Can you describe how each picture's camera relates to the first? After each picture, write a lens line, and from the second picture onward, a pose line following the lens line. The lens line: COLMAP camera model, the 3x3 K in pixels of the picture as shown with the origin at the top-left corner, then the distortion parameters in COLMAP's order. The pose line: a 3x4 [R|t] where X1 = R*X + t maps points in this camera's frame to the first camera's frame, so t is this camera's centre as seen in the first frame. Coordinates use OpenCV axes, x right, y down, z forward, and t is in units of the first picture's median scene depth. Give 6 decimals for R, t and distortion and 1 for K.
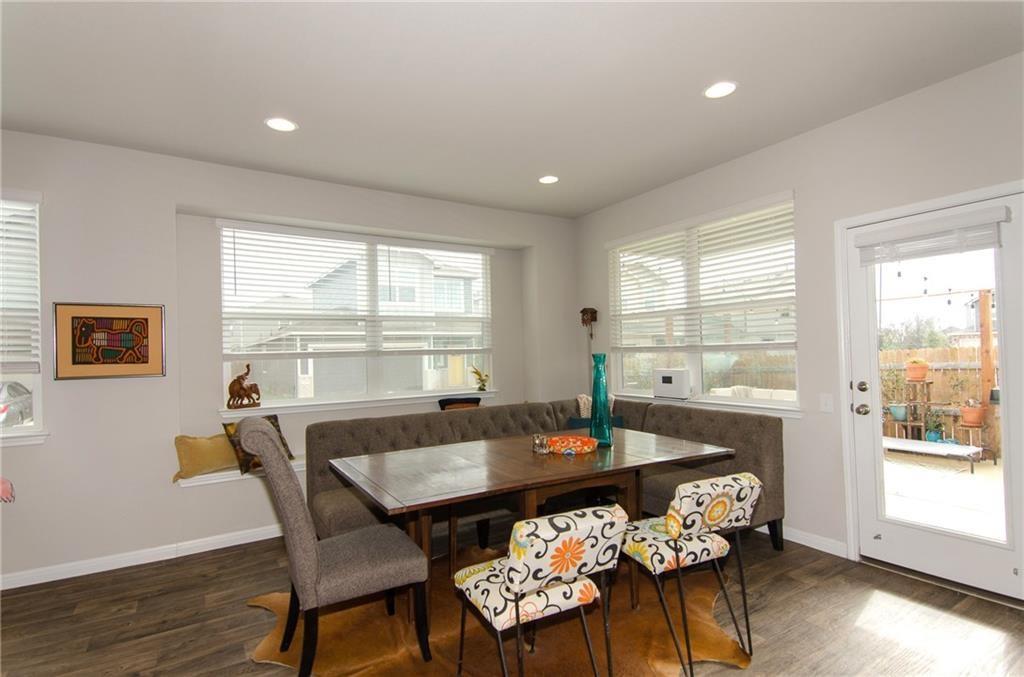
lens RADIAL K [[502.4, 0, 512.0], [0, 502.4, 338.5], [0, 0, 1]] dist [0.058878, -0.030865]
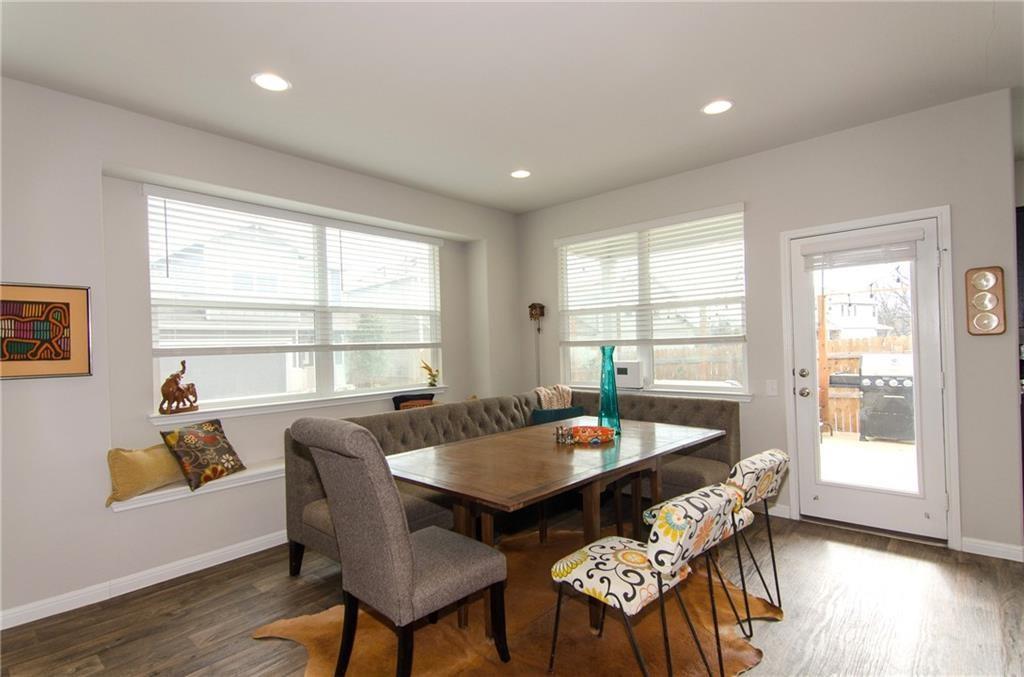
lens RADIAL K [[502.4, 0, 512.0], [0, 502.4, 338.5], [0, 0, 1]] dist [0.058878, -0.030865]
pose [[0.961069, 0.001830, 0.276301, -0.266040], [-0.003719, 0.999973, 0.006312, 0.007697], [-0.276282, -0.007094, 0.961050, 0.044610]]
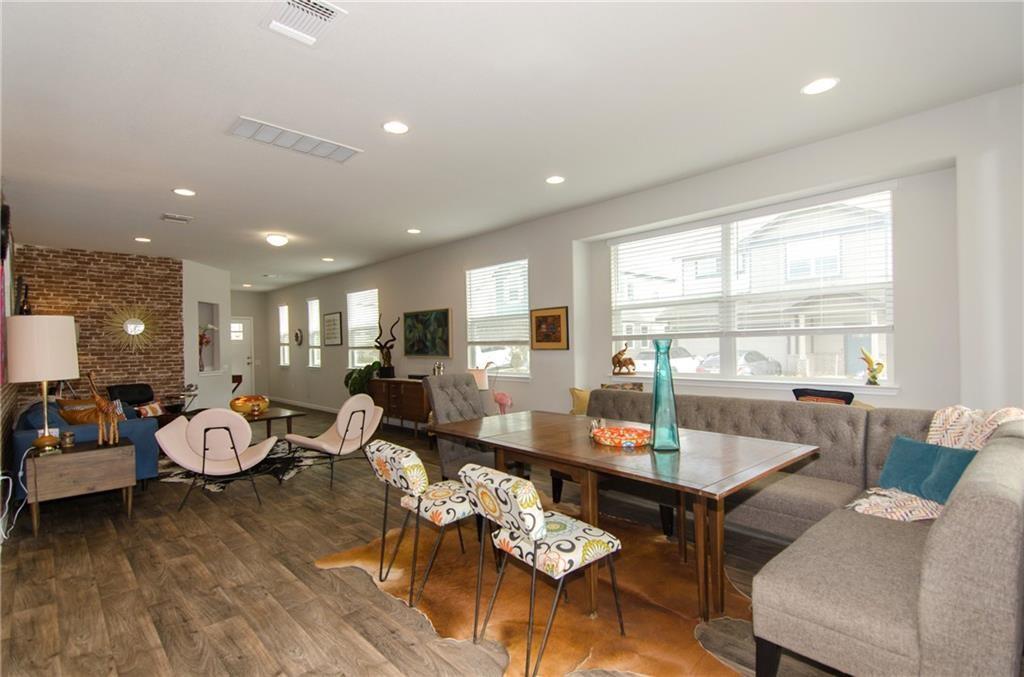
lens RADIAL K [[491.1, 0, 511.2], [0, 491.1, 346.7], [0, 0, 1]] dist [0.054347, -0.028292]
pose [[0.187553, 0.024529, -0.981948, 0.811505], [0.045164, 0.998416, 0.033567, 0.002767], [0.981216, -0.050644, 0.186148, 0.528899]]
